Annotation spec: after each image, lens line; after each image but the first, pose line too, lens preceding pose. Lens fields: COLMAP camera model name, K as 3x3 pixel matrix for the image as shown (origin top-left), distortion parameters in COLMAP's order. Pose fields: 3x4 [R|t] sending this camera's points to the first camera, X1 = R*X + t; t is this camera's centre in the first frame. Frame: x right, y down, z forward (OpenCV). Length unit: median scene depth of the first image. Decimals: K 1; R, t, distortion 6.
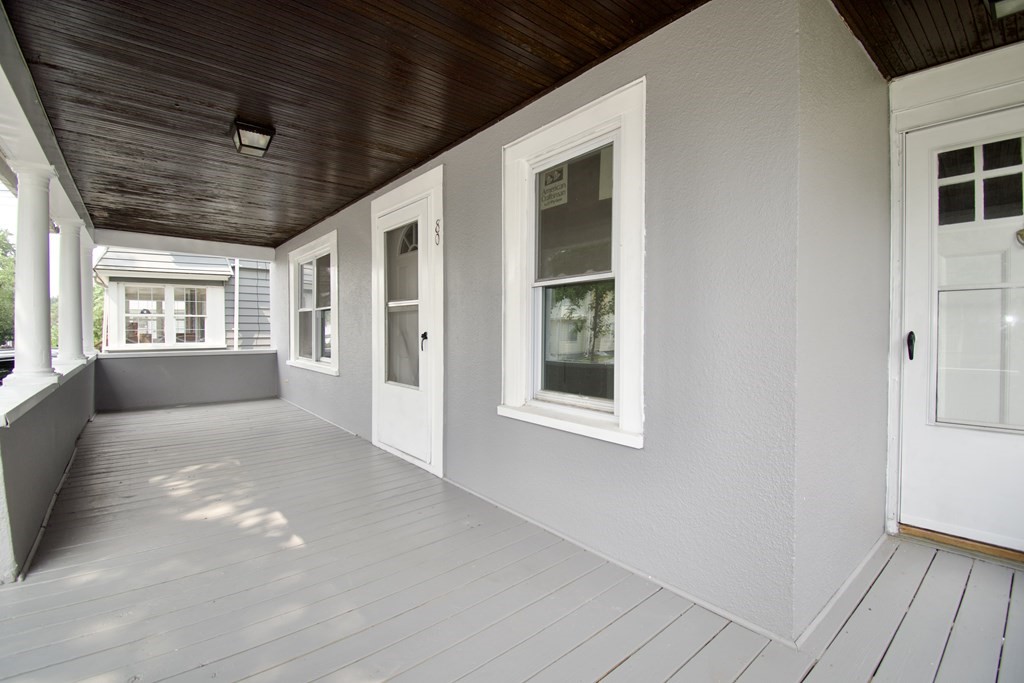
lens RADIAL K [[453.0, 0, 516.0], [0, 453.0, 337.5], [0, 0, 1]] dist [0.004287, -0.017734]
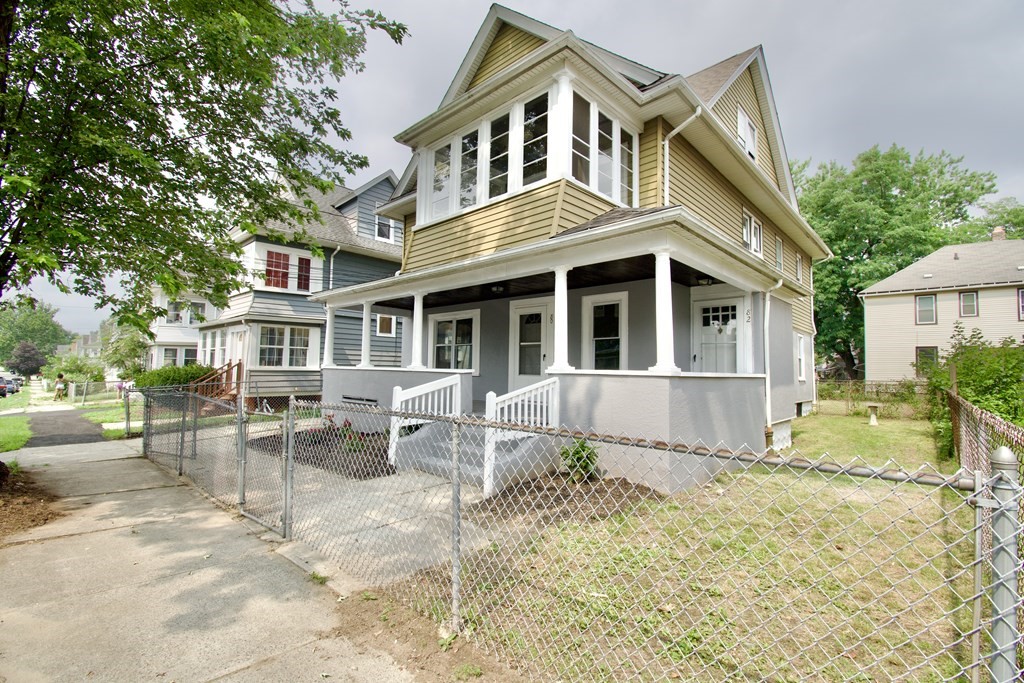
lens RADIAL K [[453.0, 0, 518.4], [0, 453.0, 343.2], [0, 0, 1]] dist [0.004287, -0.017734]
pose [[0.991694, 0.025408, 0.126086, -0.217125], [-0.015266, 0.996617, -0.080760, 0.044953], [-0.127711, 0.078165, 0.988727, -0.522491]]
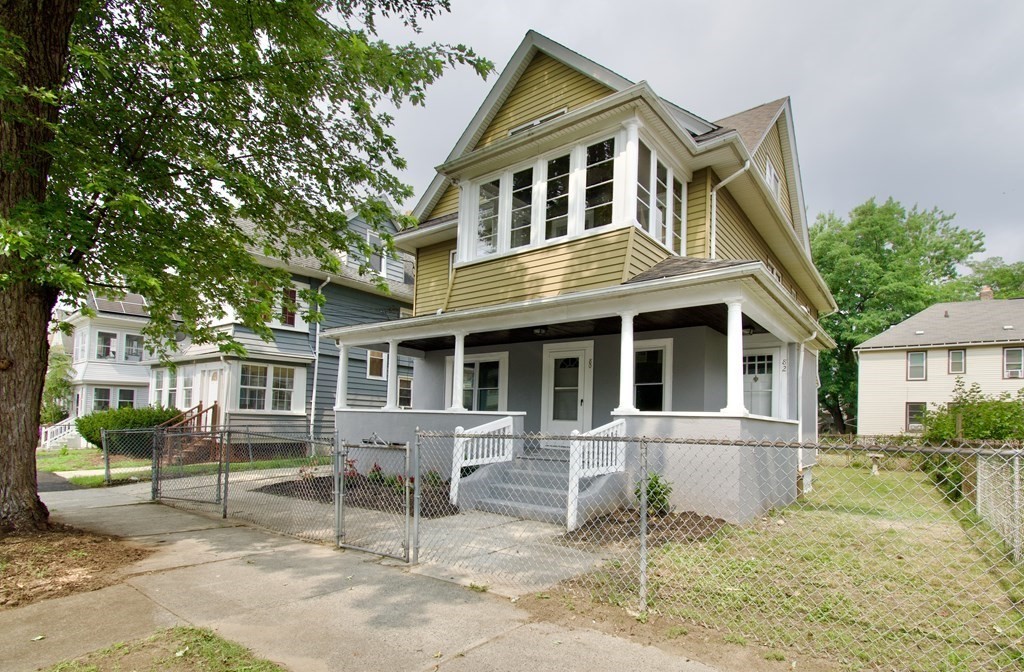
lens RADIAL K [[503.7, 0, 542.8], [0, 503.7, 406.3], [0, 0, 1]] dist [-0.004583, -0.003480]
pose [[0.970078, 0.039516, 0.239558, -0.354288], [-0.026278, 0.997959, -0.058208, 0.065265], [-0.241369, 0.050171, 0.969136, -0.573192]]
